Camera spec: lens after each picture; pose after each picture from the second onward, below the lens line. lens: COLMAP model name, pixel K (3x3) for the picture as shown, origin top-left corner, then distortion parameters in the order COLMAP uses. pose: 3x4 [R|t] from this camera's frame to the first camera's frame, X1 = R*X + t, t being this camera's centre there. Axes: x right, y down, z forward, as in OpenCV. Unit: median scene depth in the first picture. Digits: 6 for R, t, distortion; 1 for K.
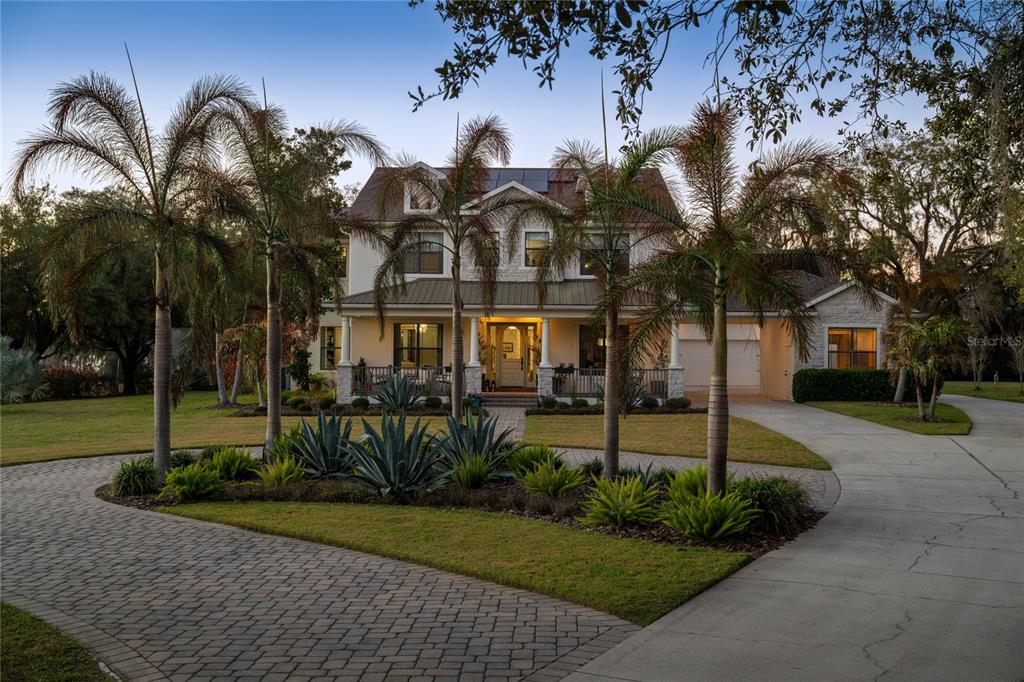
lens RADIAL K [[1091.8, 0, 511.9], [0, 1091.8, 342.7], [0, 0, 1]] dist [0.000048, 0.000000]
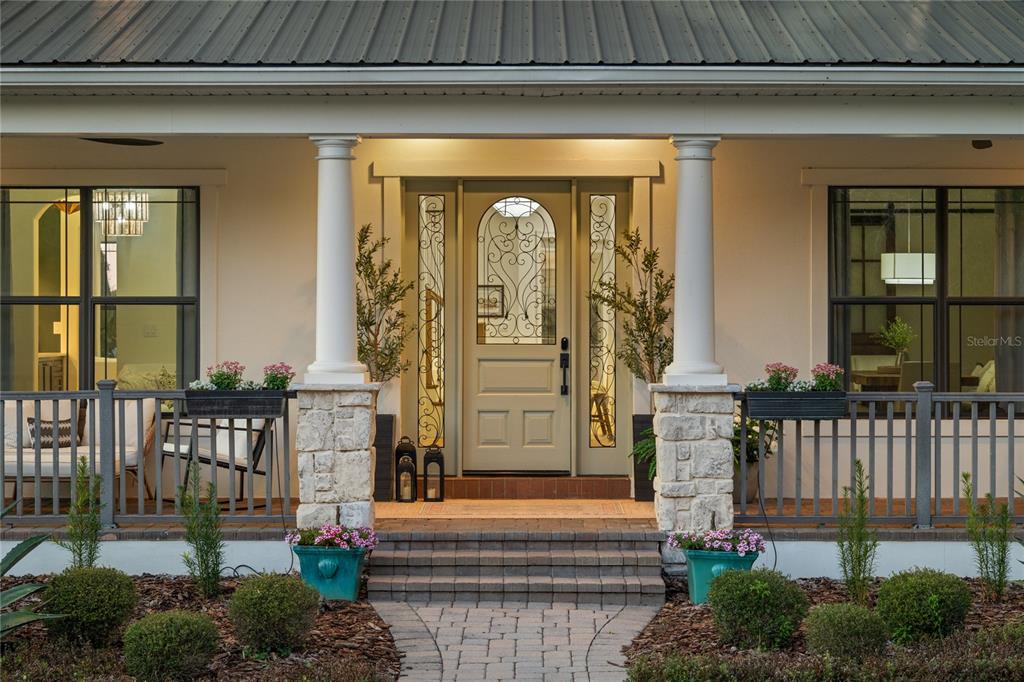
lens RADIAL K [[2065.1, 0, 512.1], [0, 2065.1, 340.2], [0, 0, 1]] dist [0.003220, 0.000000]
pose [[0.999784, -0.004743, 0.020214, -0.009641], [0.004445, 0.999881, 0.014761, 0.007879], [-0.020281, -0.014668, 0.999687, 0.602462]]
